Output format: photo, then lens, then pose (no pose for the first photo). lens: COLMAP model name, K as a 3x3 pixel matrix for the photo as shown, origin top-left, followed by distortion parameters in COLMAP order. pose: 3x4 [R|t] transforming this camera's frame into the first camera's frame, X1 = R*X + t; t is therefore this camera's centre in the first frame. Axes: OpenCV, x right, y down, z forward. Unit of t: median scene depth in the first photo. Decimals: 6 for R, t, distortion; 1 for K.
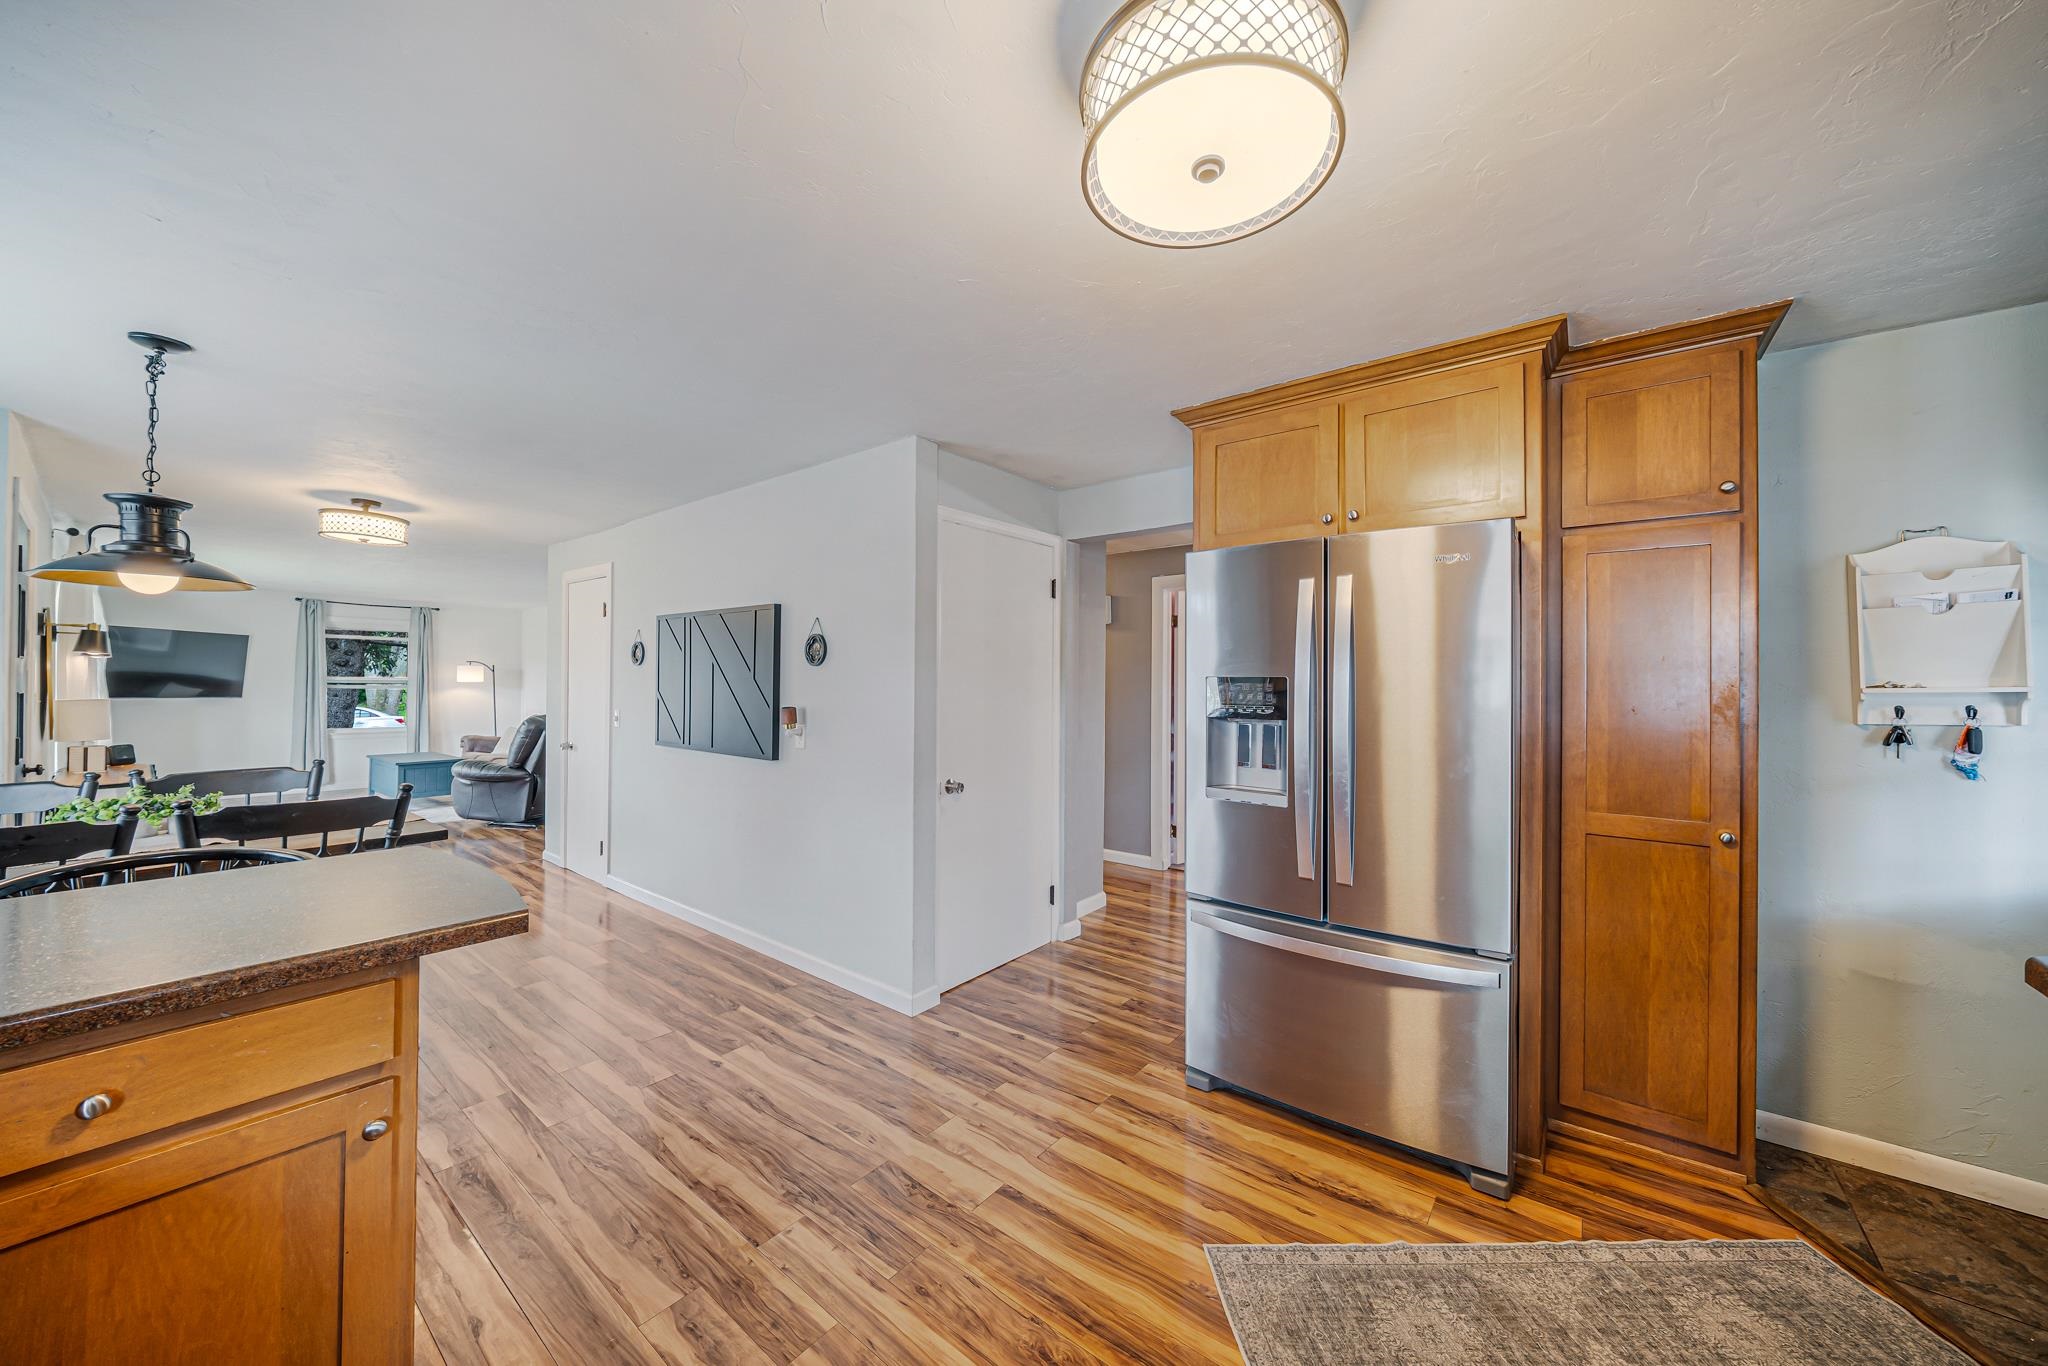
lens RADIAL K [[724.7, 0, 1012.6], [0, 724.7, 676.6], [0, 0, 1]] dist [-0.004629, -0.000106]
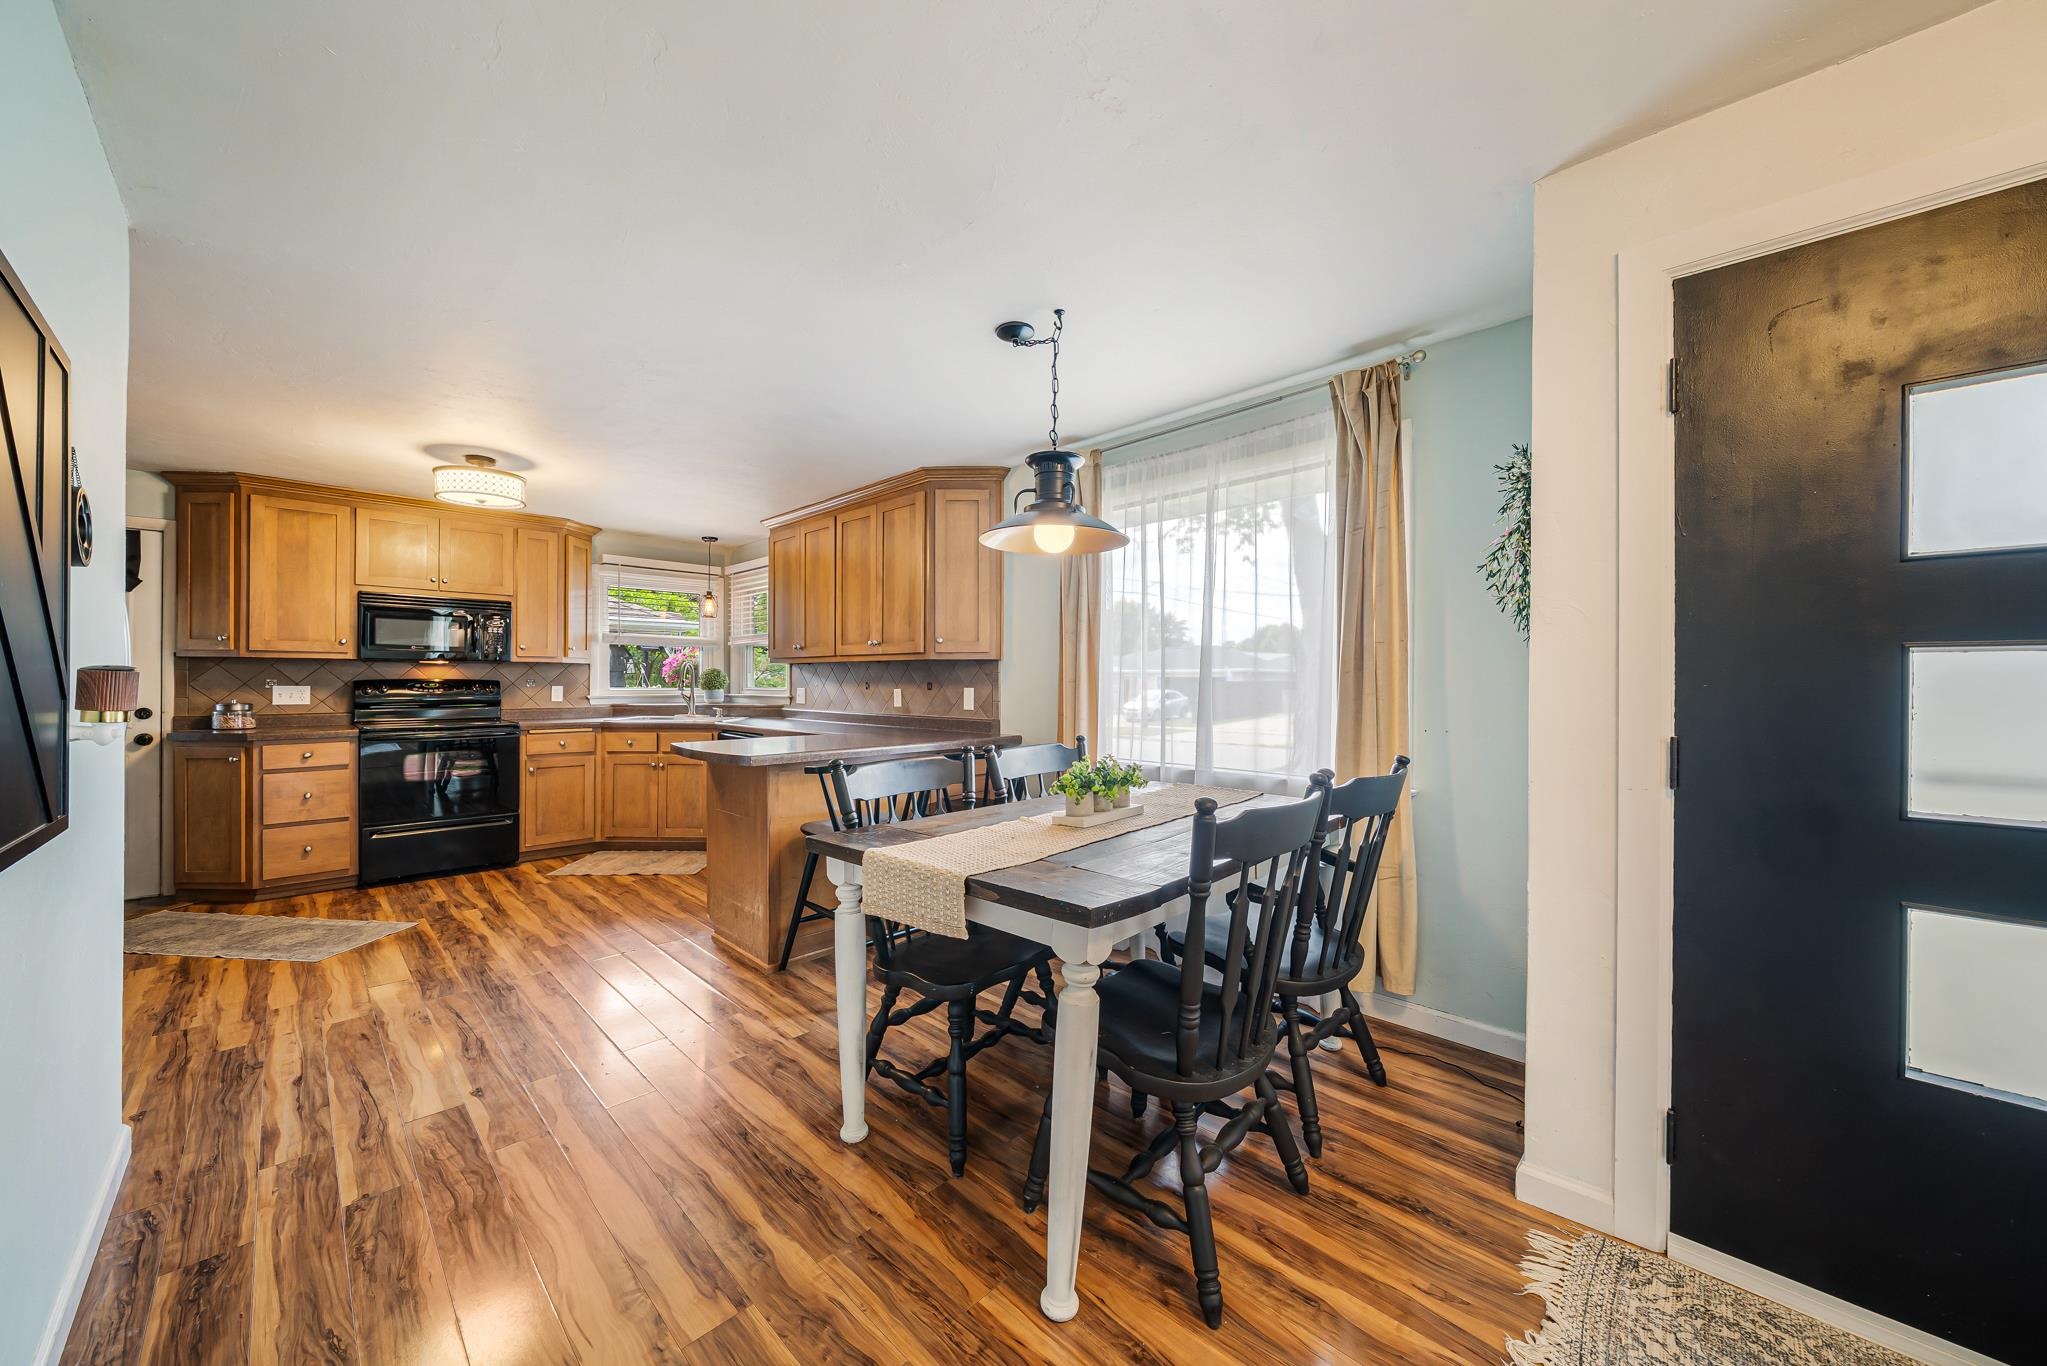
lens RADIAL K [[725.0, 0, 1015.3], [0, 725.0, 682.1], [0, 0, 1]] dist [-0.002187, -0.000210]
pose [[-0.994874, -0.009424, 0.100678, -1.066374], [-0.010397, 0.999904, -0.009147, 0.062134], [-0.100582, -0.010147, -0.994877, 1.710179]]
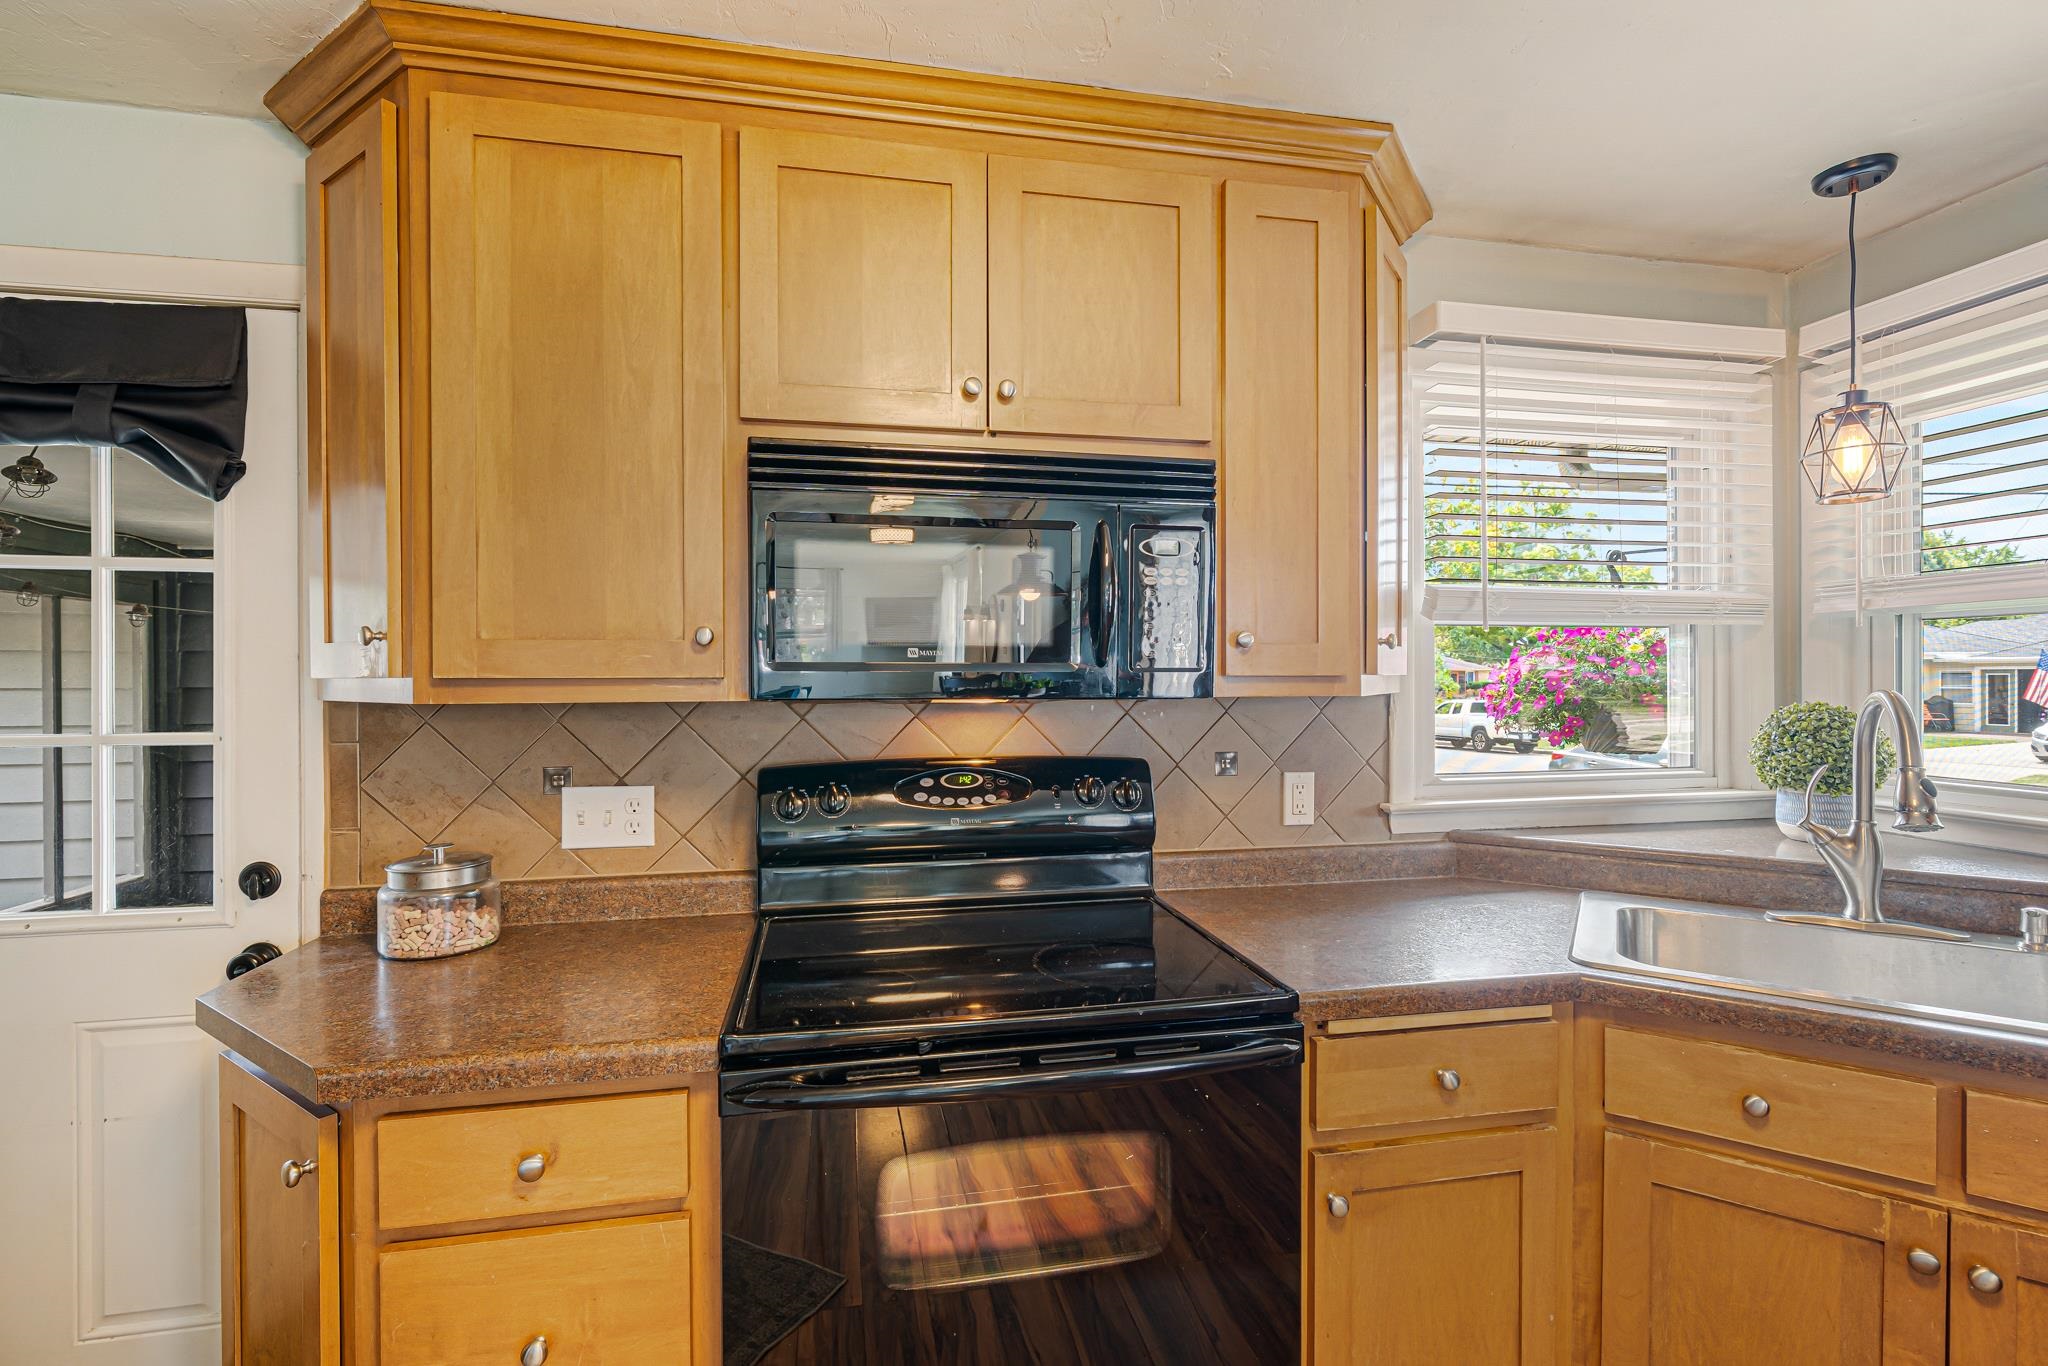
lens RADIAL K [[912.1, 0, 1014.0], [0, 912.1, 679.8], [0, 0, 1]] dist [0.001349, -0.000031]
pose [[-0.769249, -0.005608, 0.638925, 0.123004], [-0.007873, 0.999969, -0.000702, -0.004962], [-0.638901, -0.005570, -0.769269, 0.537251]]
